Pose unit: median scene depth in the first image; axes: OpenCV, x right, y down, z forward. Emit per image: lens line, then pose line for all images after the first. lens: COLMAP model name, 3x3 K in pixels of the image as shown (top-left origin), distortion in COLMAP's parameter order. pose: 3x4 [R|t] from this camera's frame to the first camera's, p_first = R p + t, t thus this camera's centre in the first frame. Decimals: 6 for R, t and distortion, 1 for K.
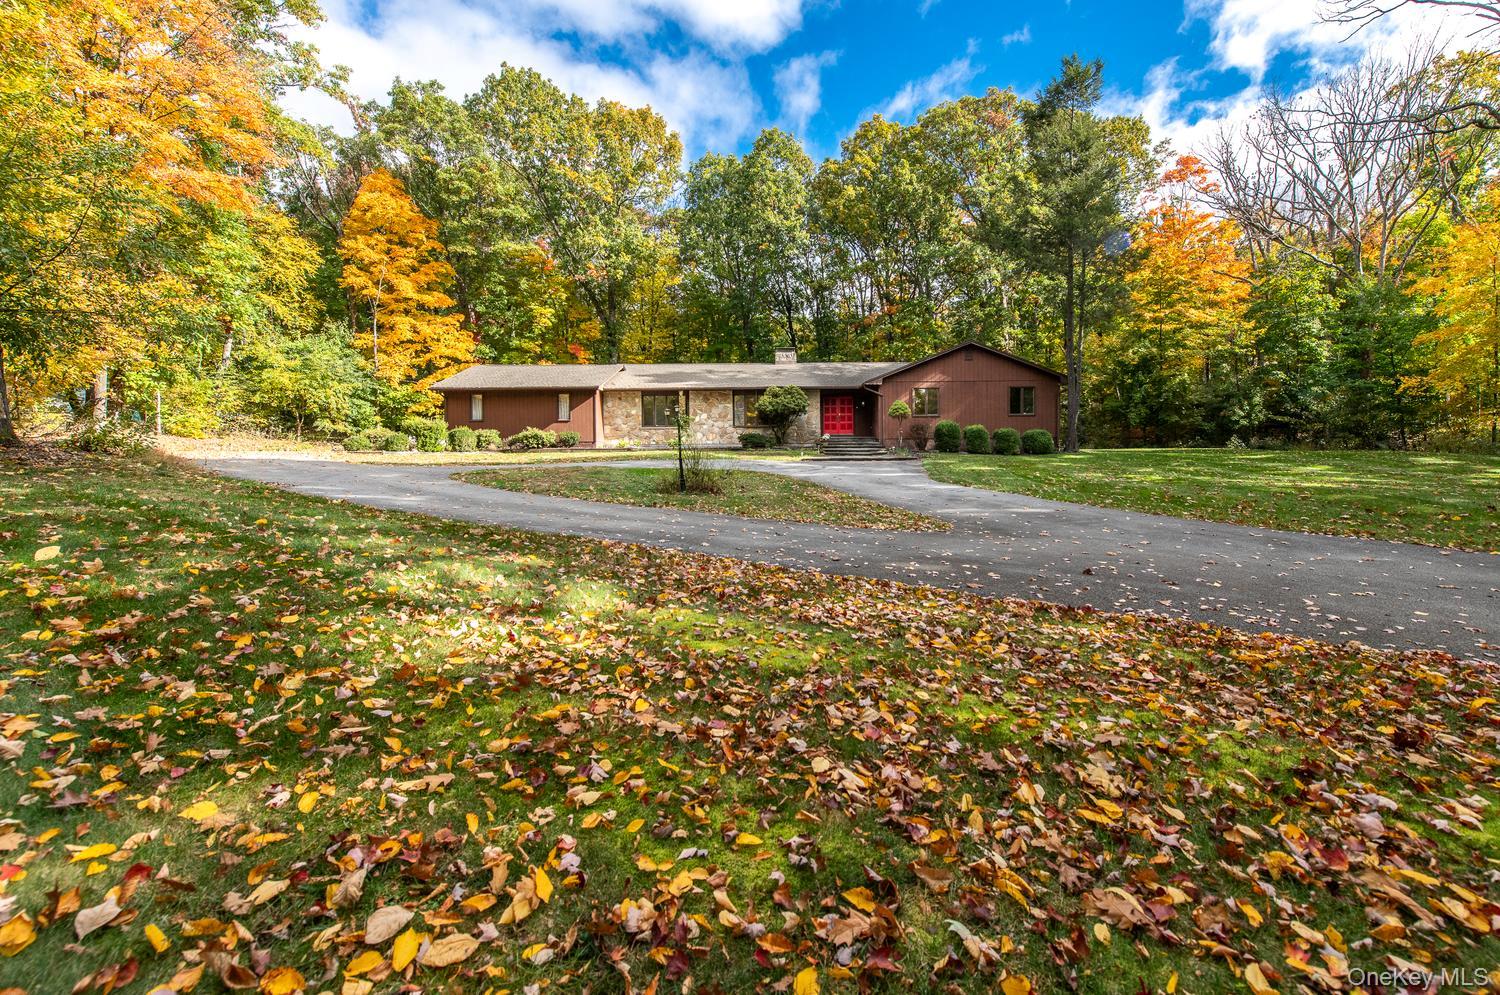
lens RADIAL K [[598.8, 0, 754.8], [0, 598.8, 494.5], [0, 0, 1]] dist [0.007556, -0.000734]
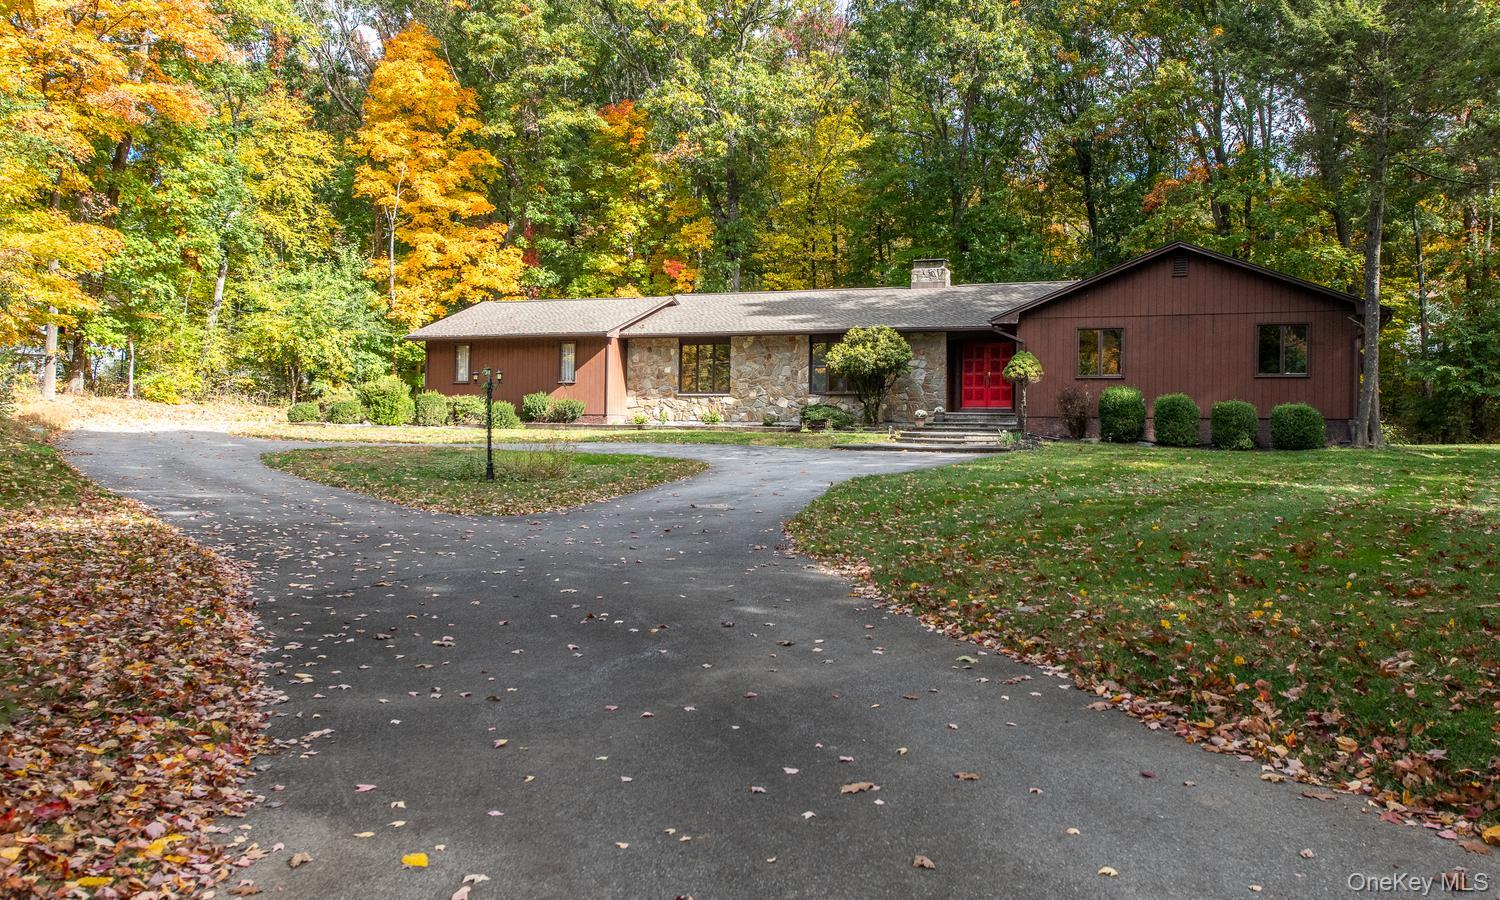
lens RADIAL K [[1160.8, 0, 767.8], [0, 1160.8, 516.4], [0, 0, 1]] dist [0.006036, 0.002186]
pose [[0.926113, 0.047297, -0.374269, 0.308128], [-0.048934, 0.998789, 0.005132, 0.007270], [0.374058, 0.013562, 0.927306, -0.100577]]
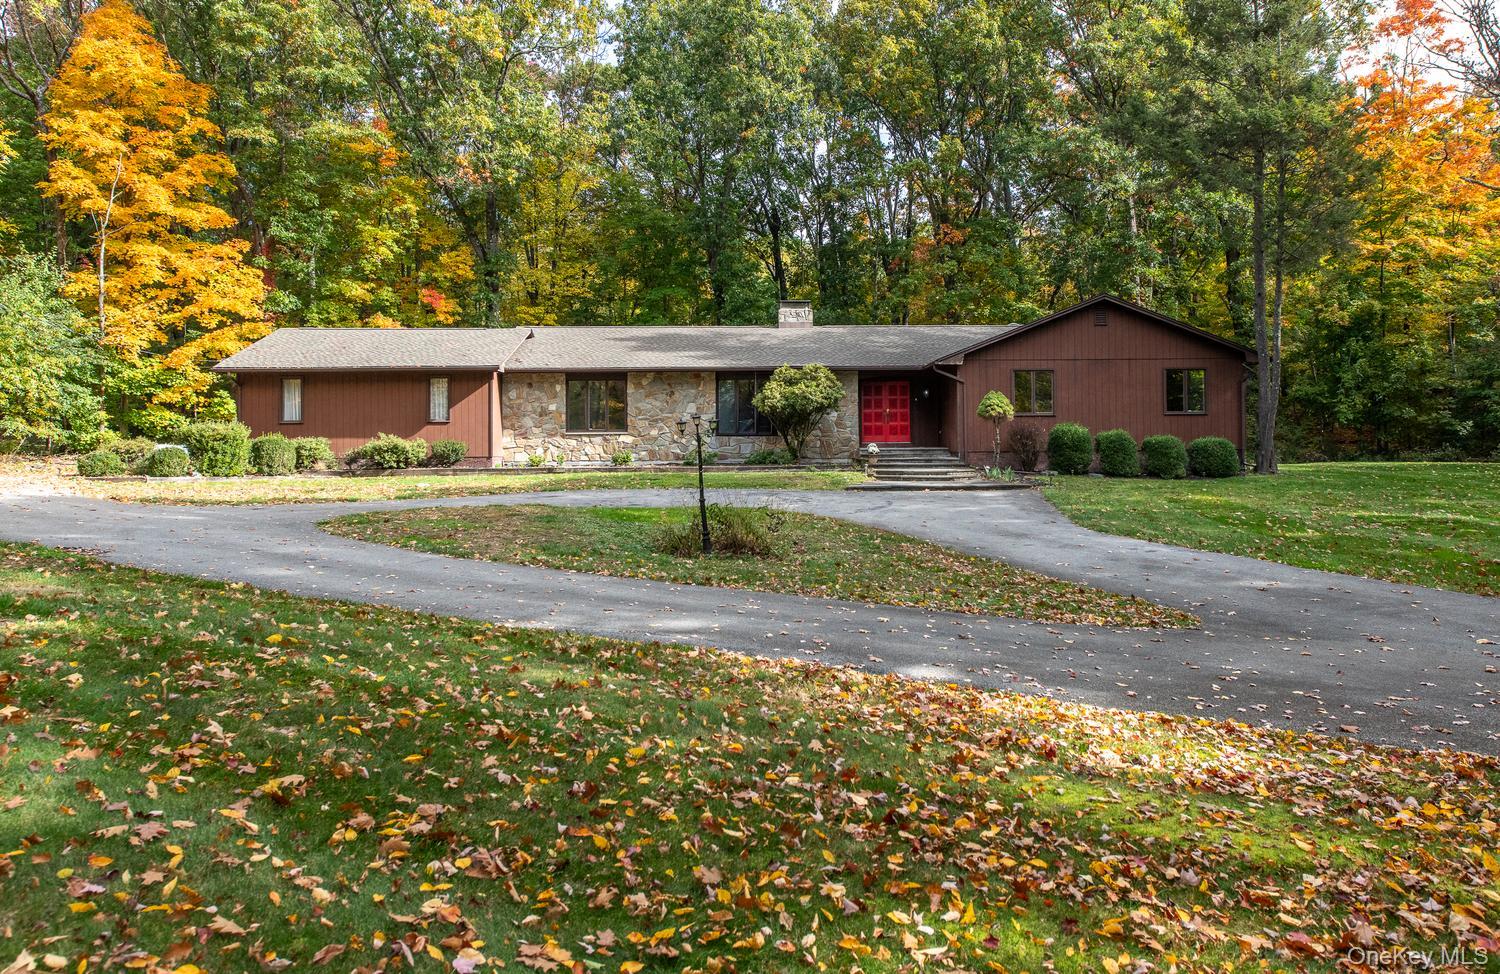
lens RADIAL K [[1014.3, 0, 725.0], [0, 1014.3, 504.3], [0, 0, 1]] dist [0.008593, -0.006174]
pose [[0.999194, -0.004233, 0.039924, -0.056791], [0.005173, 0.999711, -0.023456, -0.011923], [-0.039813, 0.023643, 0.998927, -0.025137]]
